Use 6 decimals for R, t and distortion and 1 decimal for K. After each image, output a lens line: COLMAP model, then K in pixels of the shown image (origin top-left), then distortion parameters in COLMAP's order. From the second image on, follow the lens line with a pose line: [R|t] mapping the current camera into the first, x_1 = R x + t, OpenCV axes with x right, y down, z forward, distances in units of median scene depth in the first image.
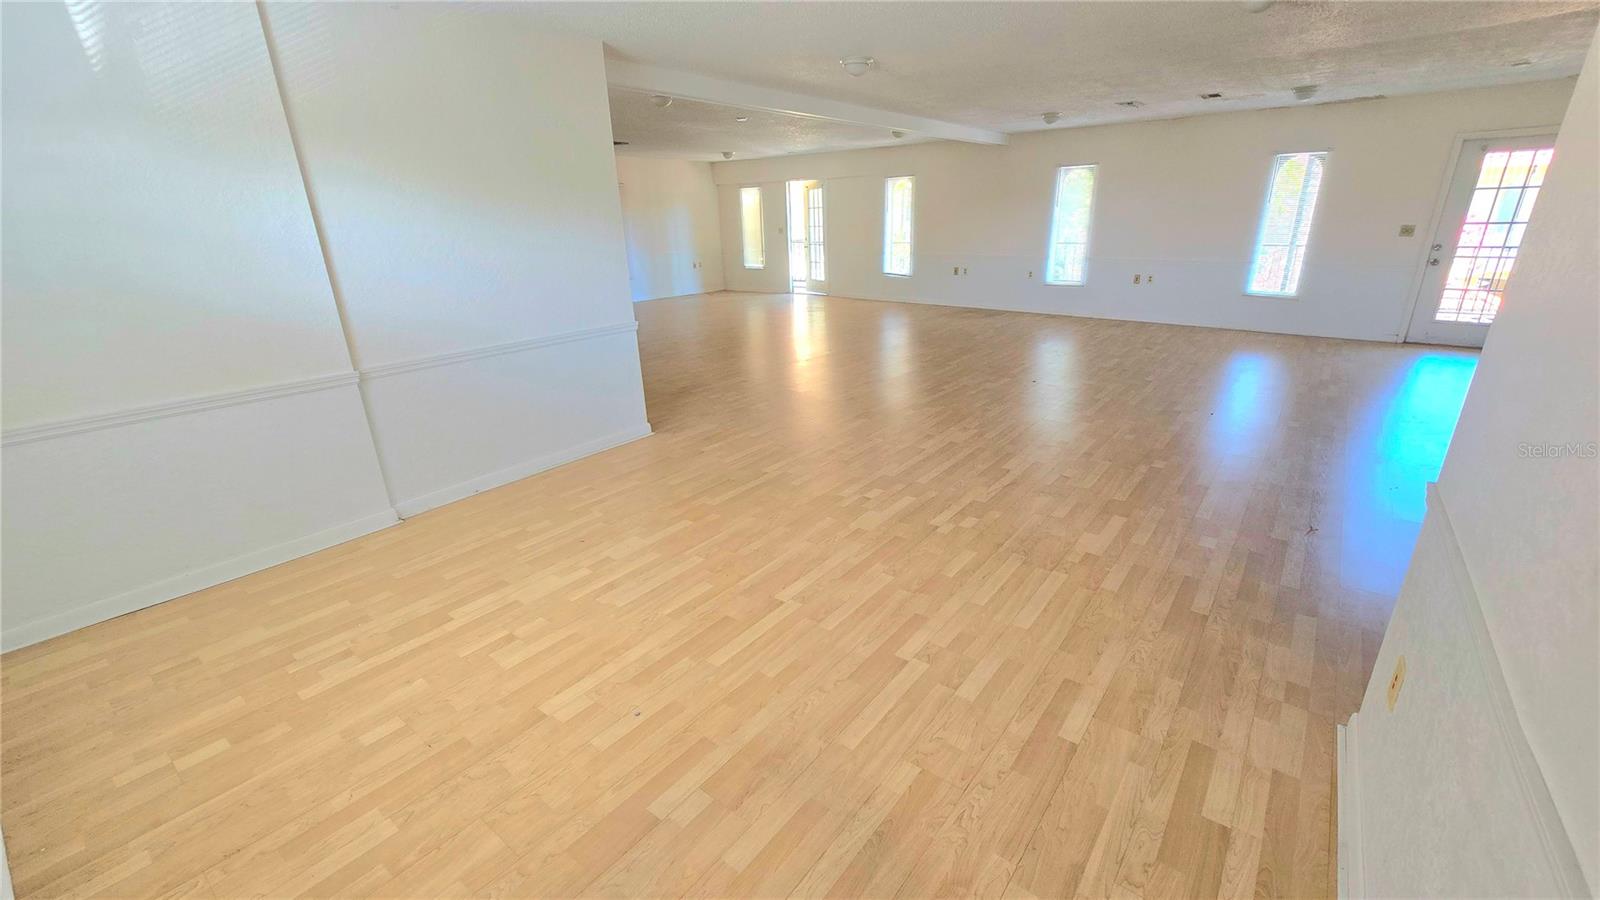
lens RADIAL K [[648.7, 0, 816.1], [0, 648.7, 452.7], [0, 0, 1]] dist [-0.001380, 0.001228]
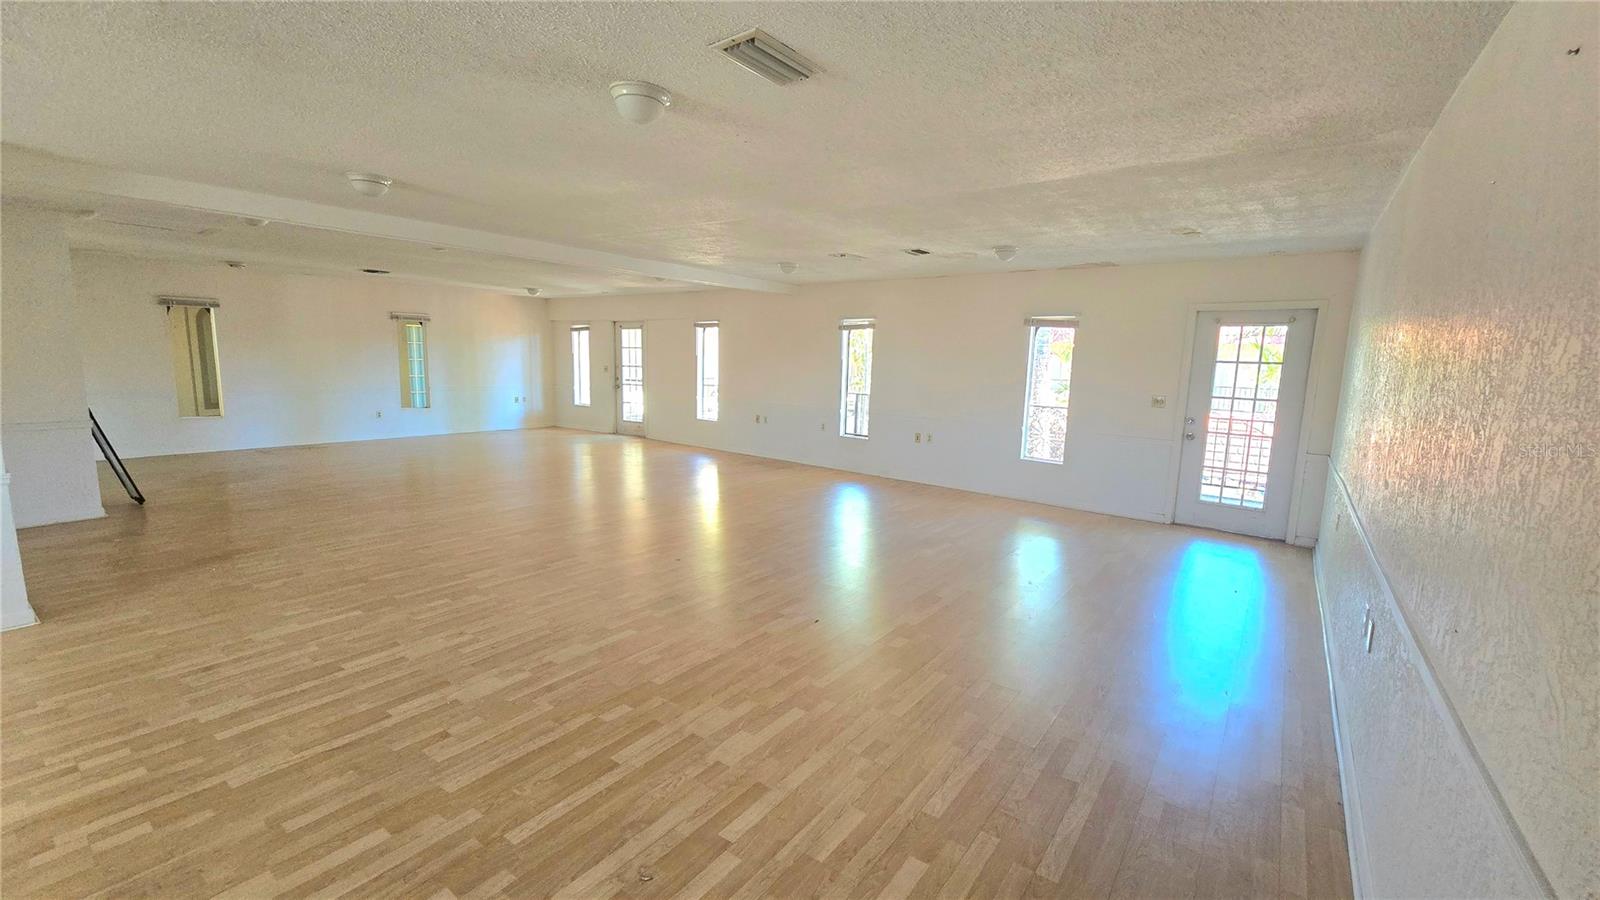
lens RADIAL K [[648.7, 0, 807.7], [0, 648.7, 456.0], [0, 0, 1]] dist [-0.001380, 0.001228]
pose [[0.998510, 0.044627, 0.031404, 0.380356], [-0.037490, 0.979188, -0.199461, -0.065844], [-0.039652, 0.197987, 0.979402, 0.139399]]
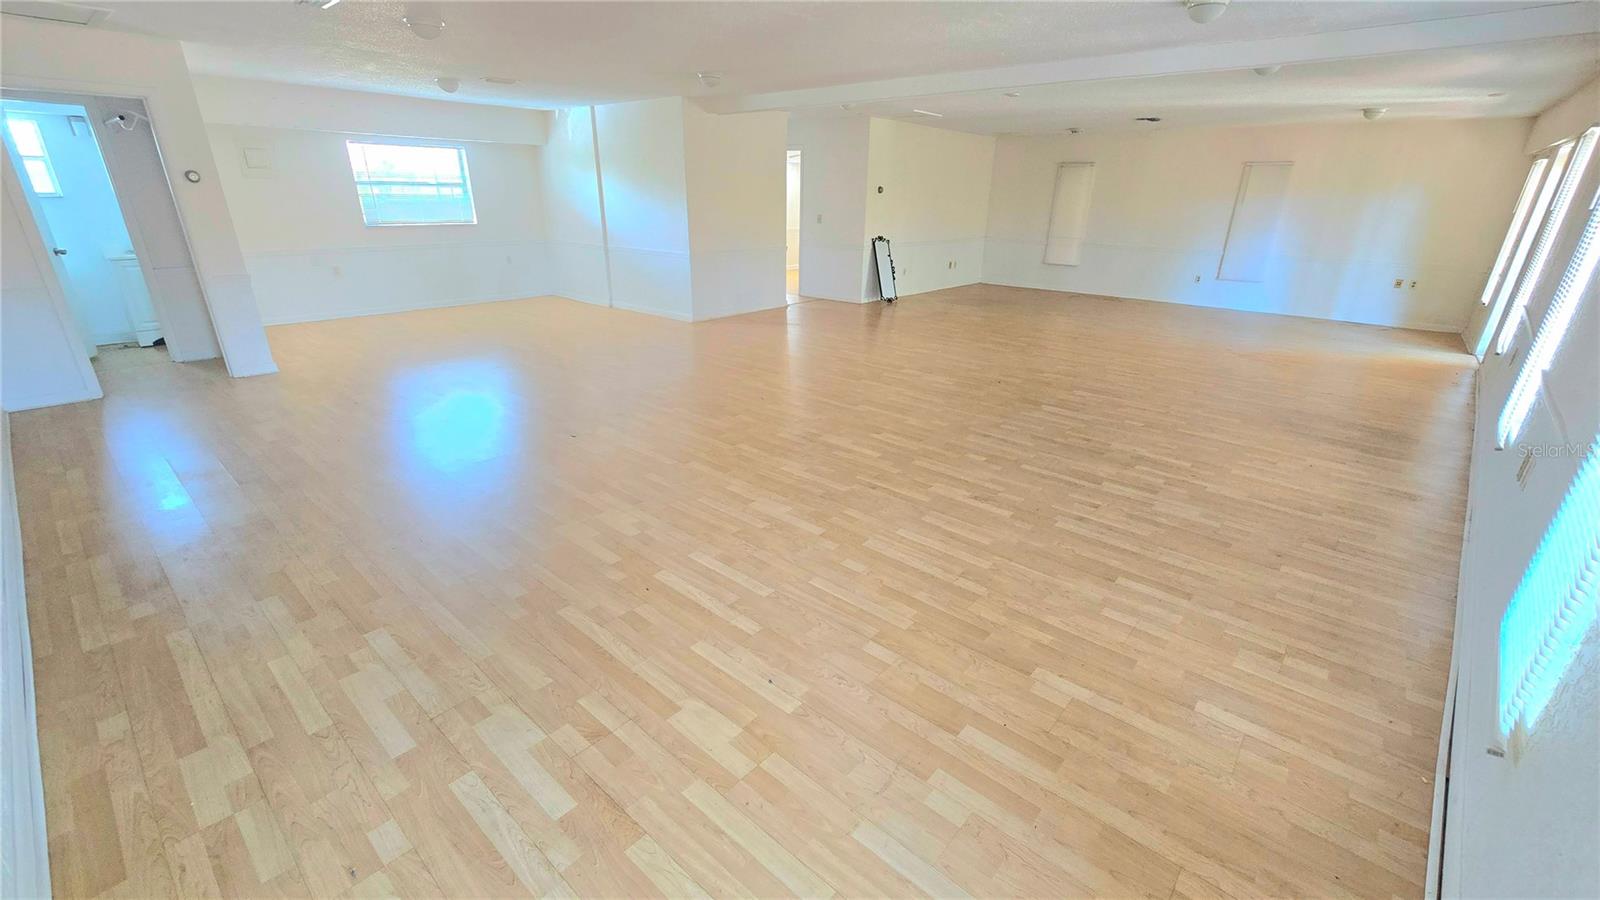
lens RADIAL K [[648.7, 0, 802.8], [0, 648.7, 451.8], [0, 0, 1]] dist [-0.001380, 0.001228]
pose [[-0.063510, 0.385090, -0.920691, 0.936534], [-0.359330, 0.851854, 0.381085, -0.322624], [0.931047, 0.355035, 0.084273, 0.815908]]
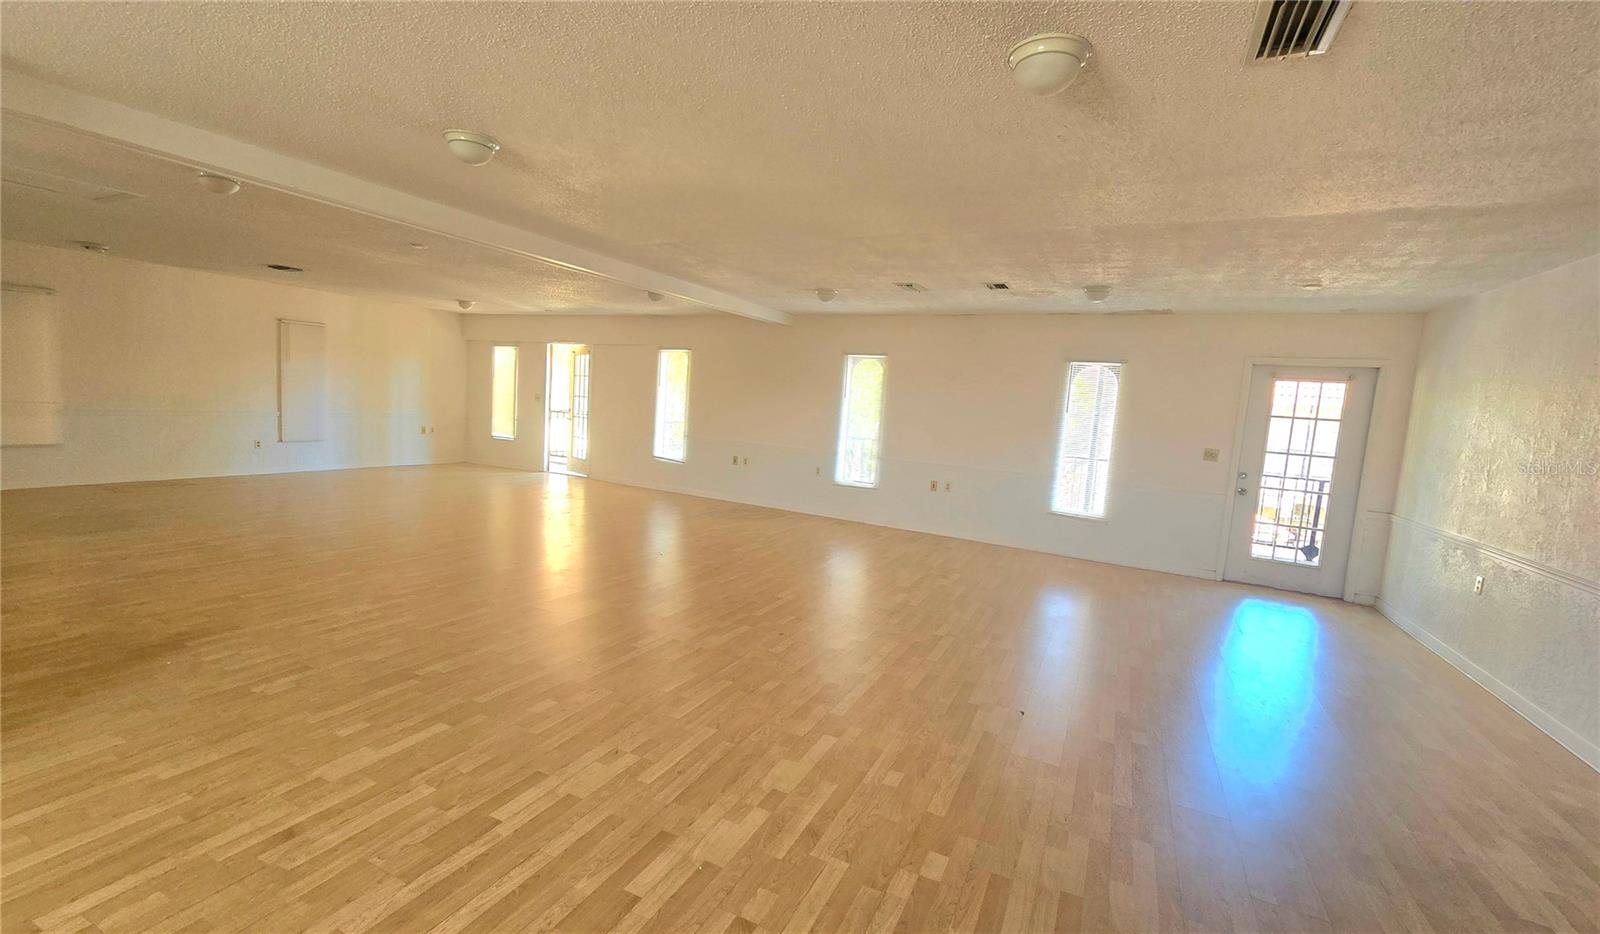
lens RADIAL K [[677.0, 0, 780.8], [0, 677.0, 471.9], [0, 0, 1]] dist [-0.000508, -0.000801]
pose [[0.978677, 0.065303, 0.194746, 0.153072], [-0.017170, 0.970806, -0.239249, -0.085544], [-0.204685, 0.230804, 0.951227, 0.237231]]
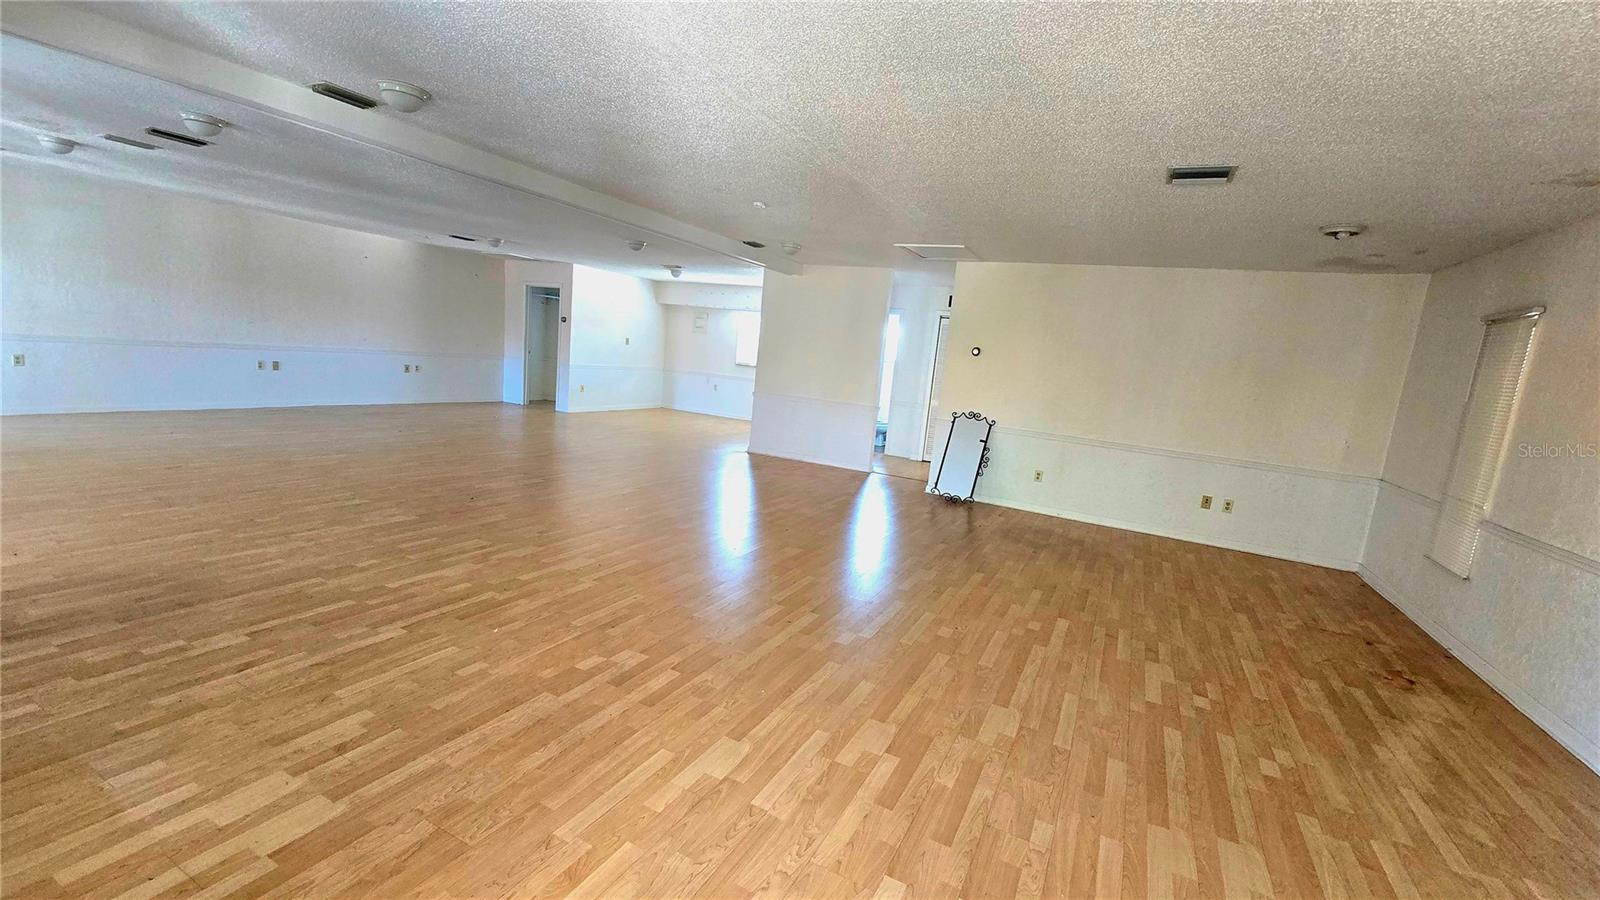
lens RADIAL K [[648.7, 0, 819.9], [0, 648.7, 443.0], [0, 0, 1]] dist [-0.001380, 0.001228]
pose [[-0.976237, -0.045663, -0.211838, -0.047923], [-0.142161, 0.872750, 0.467009, -0.621474], [0.163557, 0.486027, -0.858503, 1.715885]]
